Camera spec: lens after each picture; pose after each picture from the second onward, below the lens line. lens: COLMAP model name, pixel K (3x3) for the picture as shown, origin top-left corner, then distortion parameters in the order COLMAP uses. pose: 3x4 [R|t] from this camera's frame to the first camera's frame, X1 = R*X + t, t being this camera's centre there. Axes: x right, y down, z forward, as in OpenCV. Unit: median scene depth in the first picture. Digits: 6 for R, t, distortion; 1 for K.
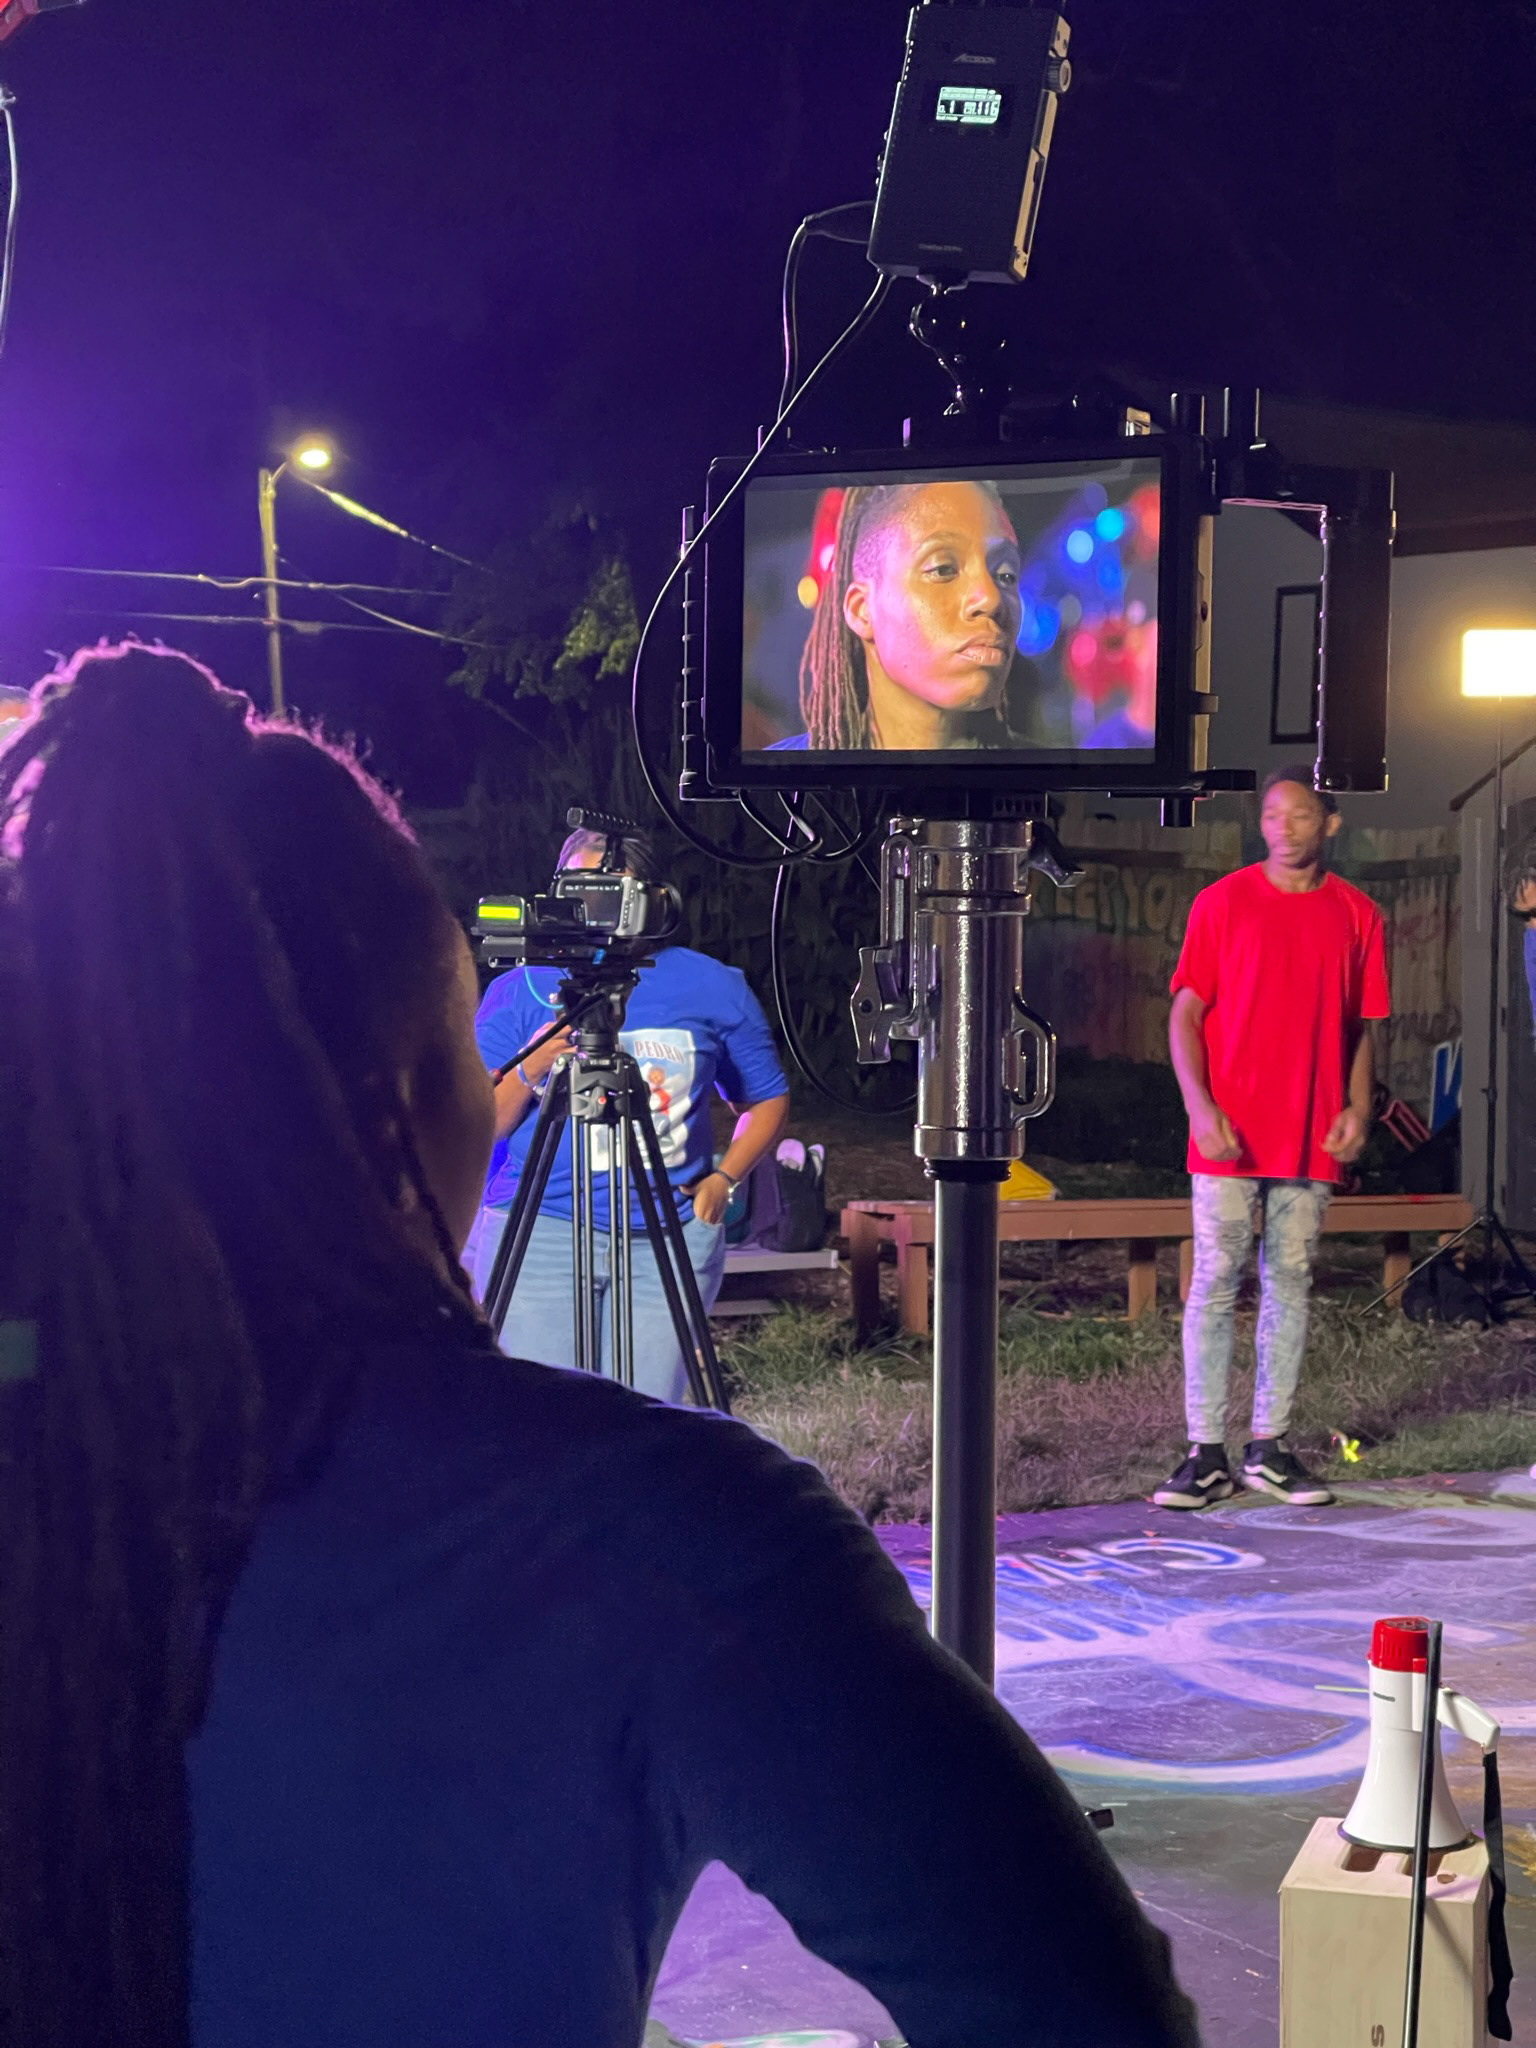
lens RADIAL K [[3773.6, 0, 766.6], [0, 3773.6, 1019.4], [0, 0, 1]] dist [0.201069, 0.000000]
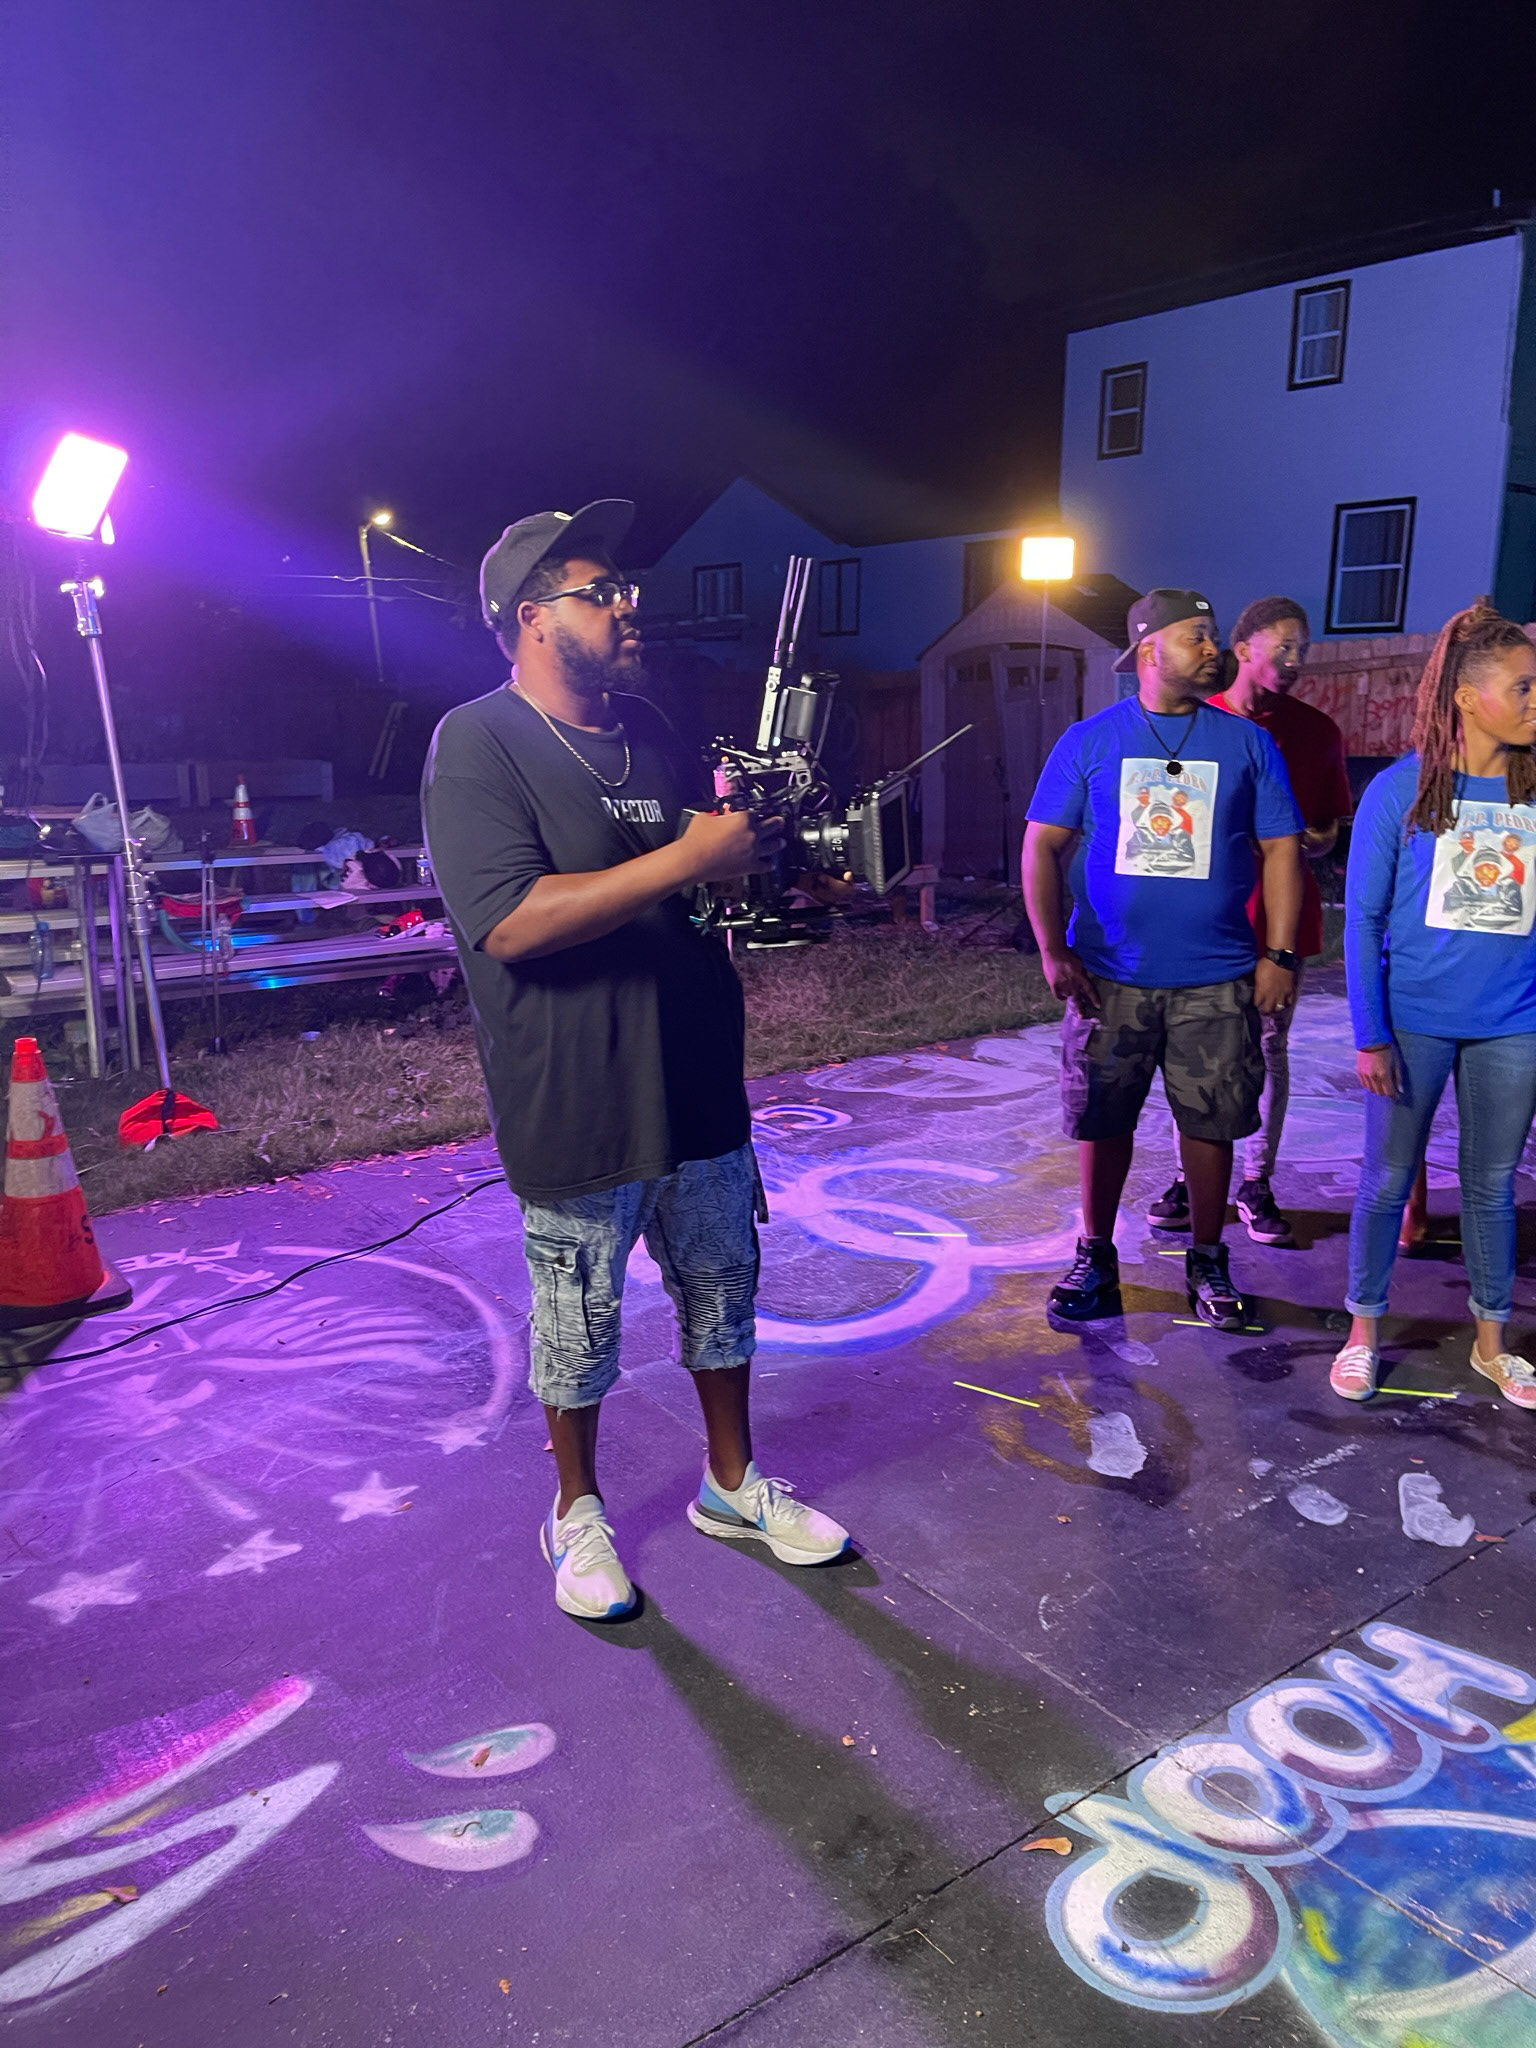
lens RADIAL K [[1535.7, 0, 760.0], [0, 1535.7, 1034.0], [0, 0, 1]] dist [0.012593, 0.001030]
pose [[0.994772, -0.047233, 0.090545, 0.033996], [0.030914, 0.984292, 0.173822, -0.012105], [-0.097333, -0.170114, 0.980606, 0.371140]]
